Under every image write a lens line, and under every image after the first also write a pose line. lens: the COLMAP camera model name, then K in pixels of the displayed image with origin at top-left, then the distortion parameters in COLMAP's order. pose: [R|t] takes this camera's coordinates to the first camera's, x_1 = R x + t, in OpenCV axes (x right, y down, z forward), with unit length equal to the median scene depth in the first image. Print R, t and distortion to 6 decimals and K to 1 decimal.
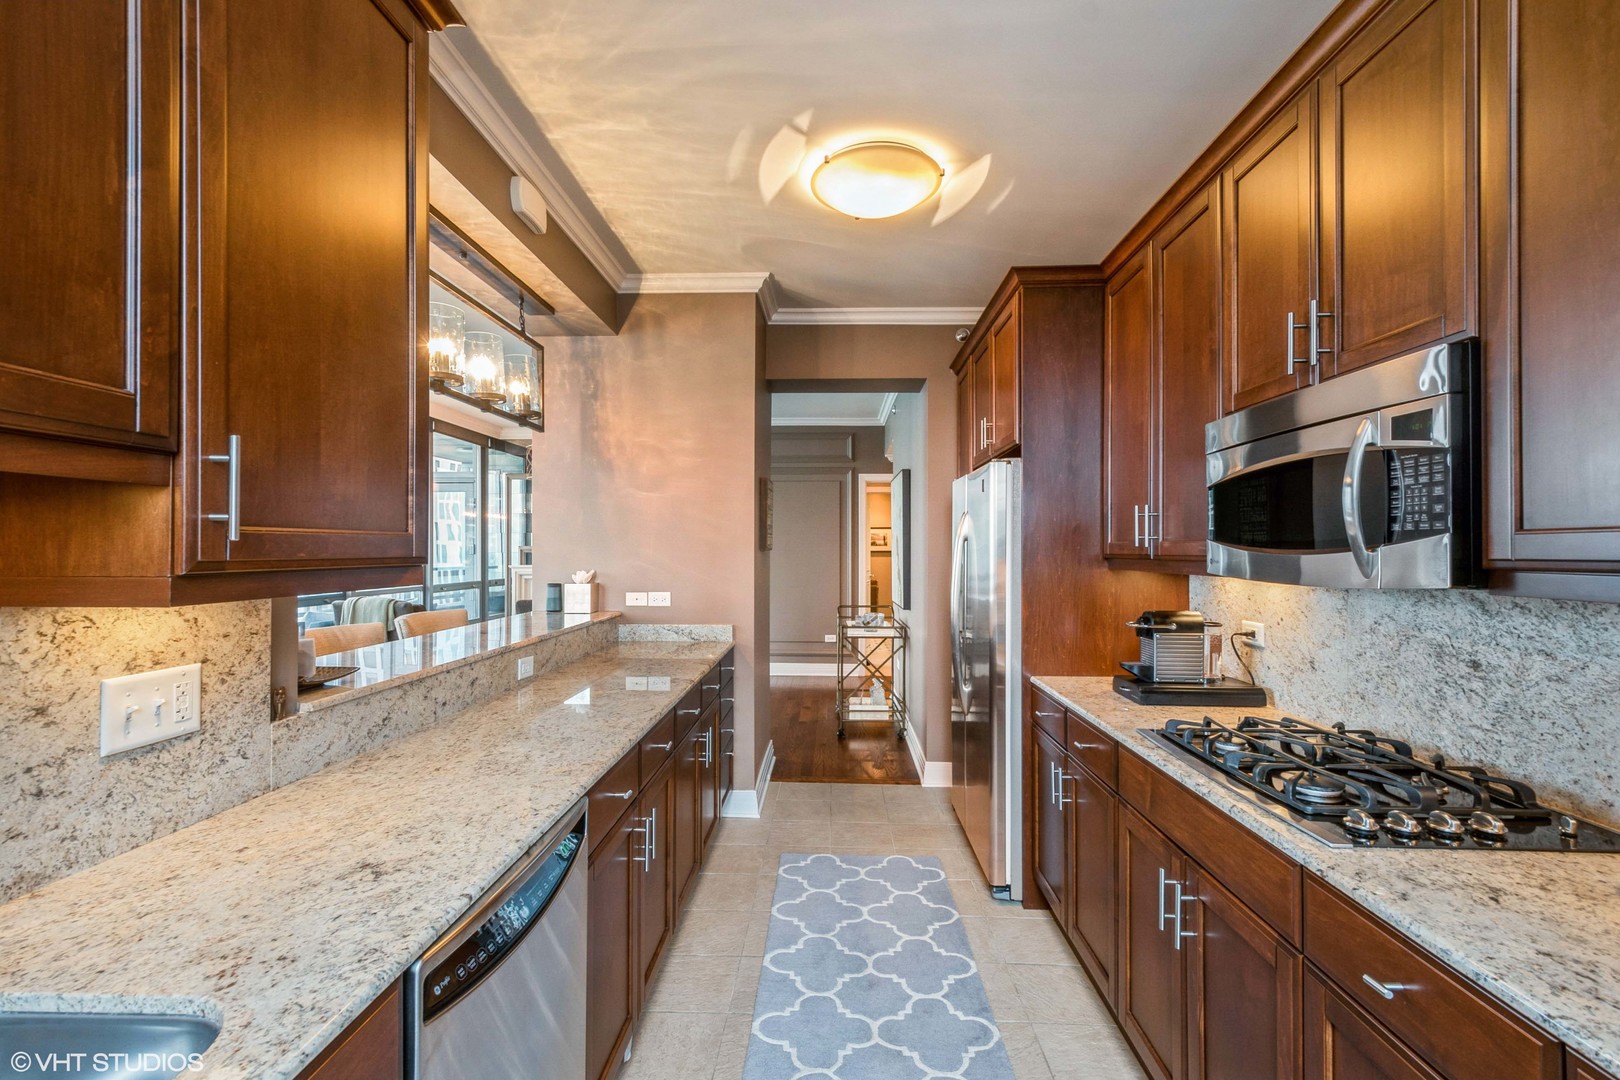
lens RADIAL K [[720.0, 0, 806.9], [0, 720.0, 551.1], [0, 0, 1]] dist [0.024927, -0.014181]
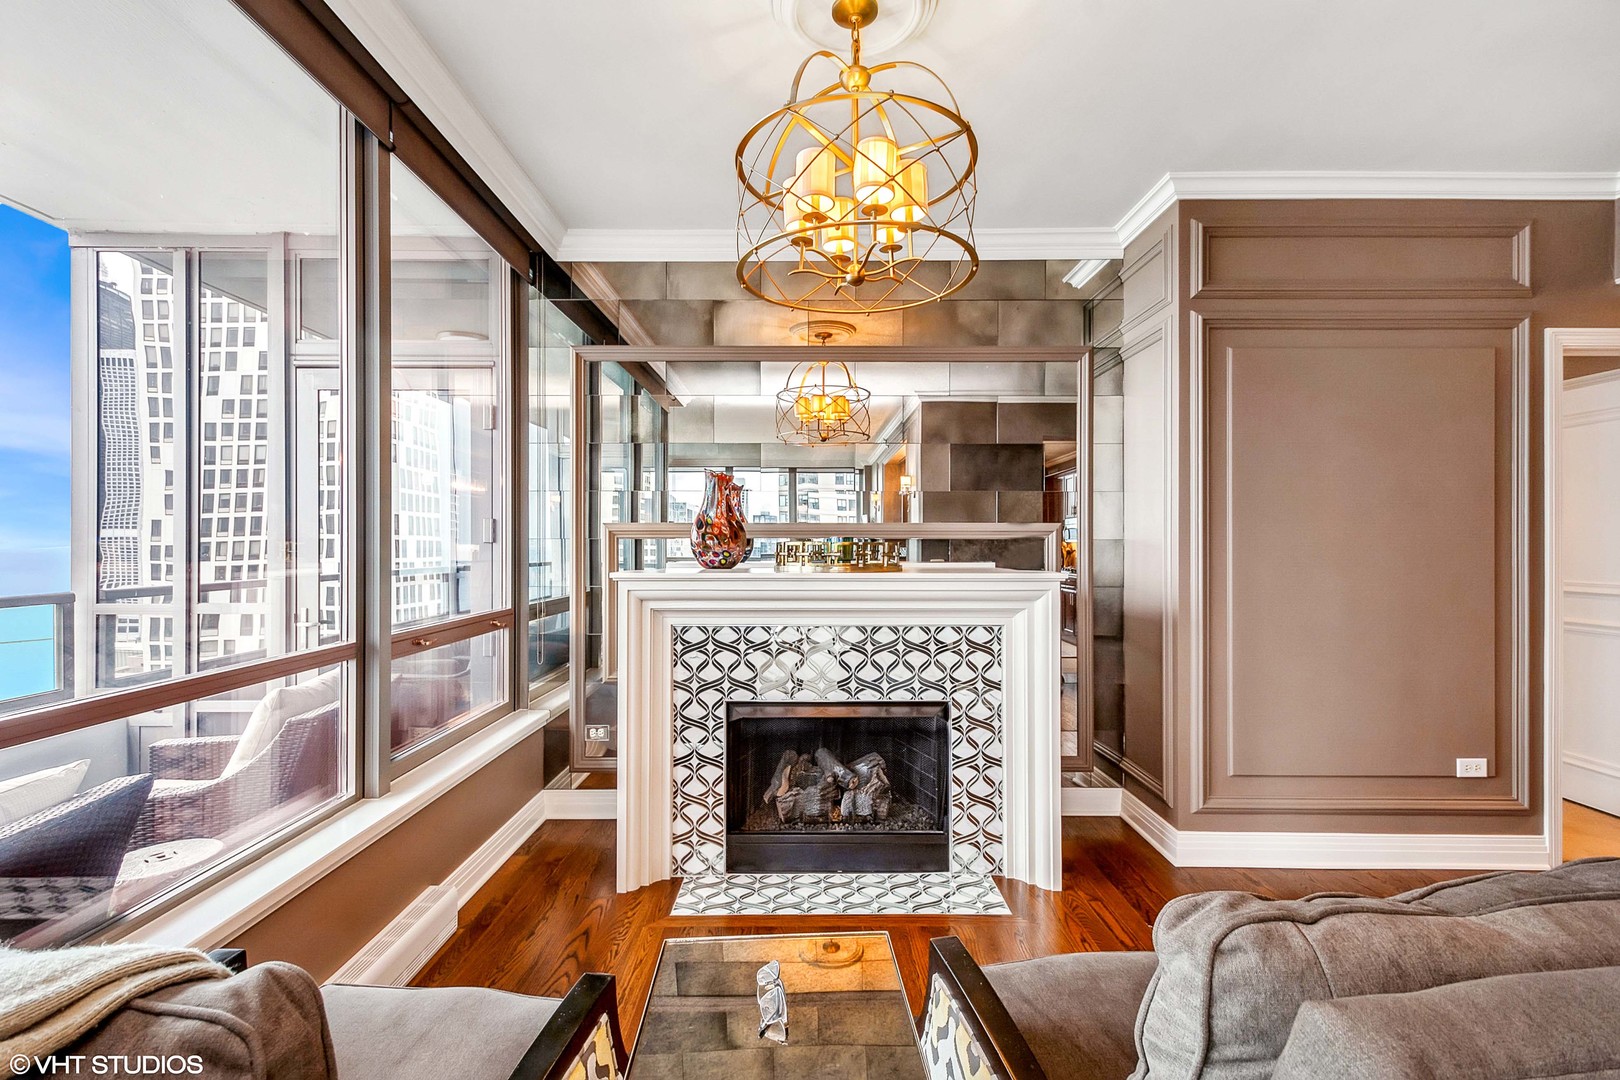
lens RADIAL K [[696.6, 0, 774.6], [0, 696.6, 547.9], [0, 0, 1]] dist [0.038436, -0.046590]
pose [[0.999781, 0.001723, 0.020858, -0.321445], [-0.001745, 0.999998, 0.001032, 0.007320], [-0.020856, -0.001068, 0.999782, 0.625182]]
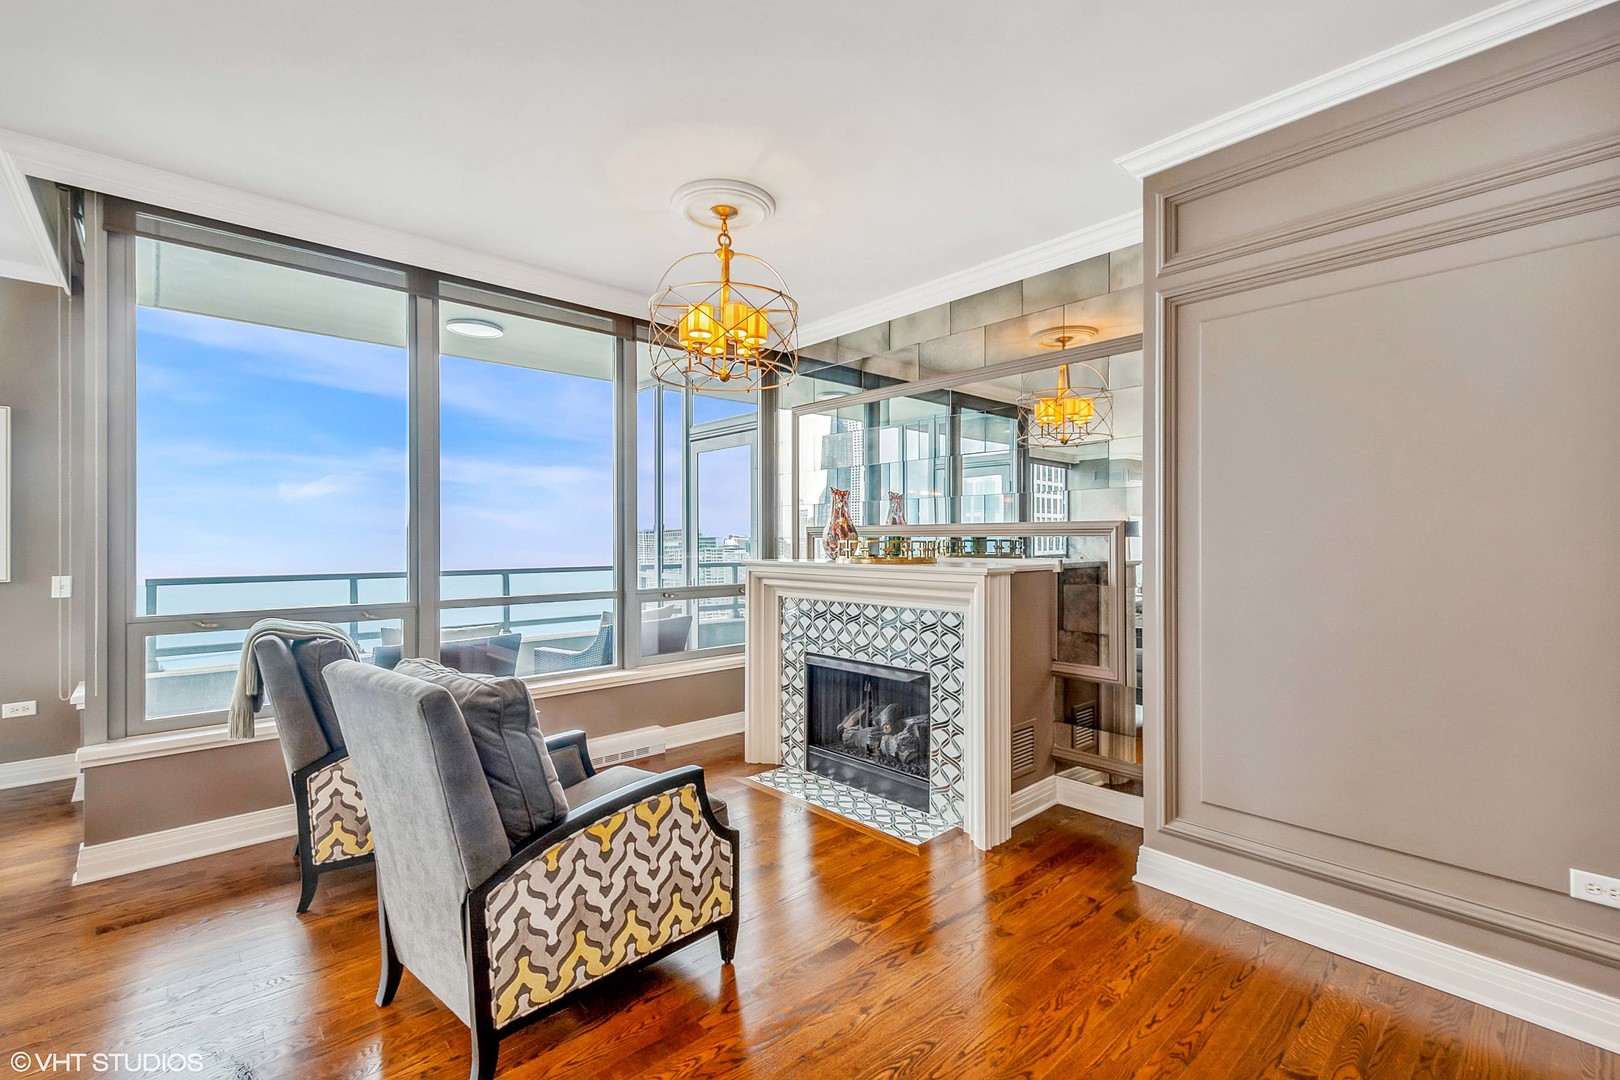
lens RADIAL K [[707.4, 0, 807.6], [0, 707.4, 555.6], [0, 0, 1]] dist [0.014948, -0.004718]
pose [[0.690590, 0.017803, -0.723027, 0.041396], [-0.007628, 0.999821, 0.017333, 0.006992], [0.723206, -0.006454, 0.690602, 0.626573]]
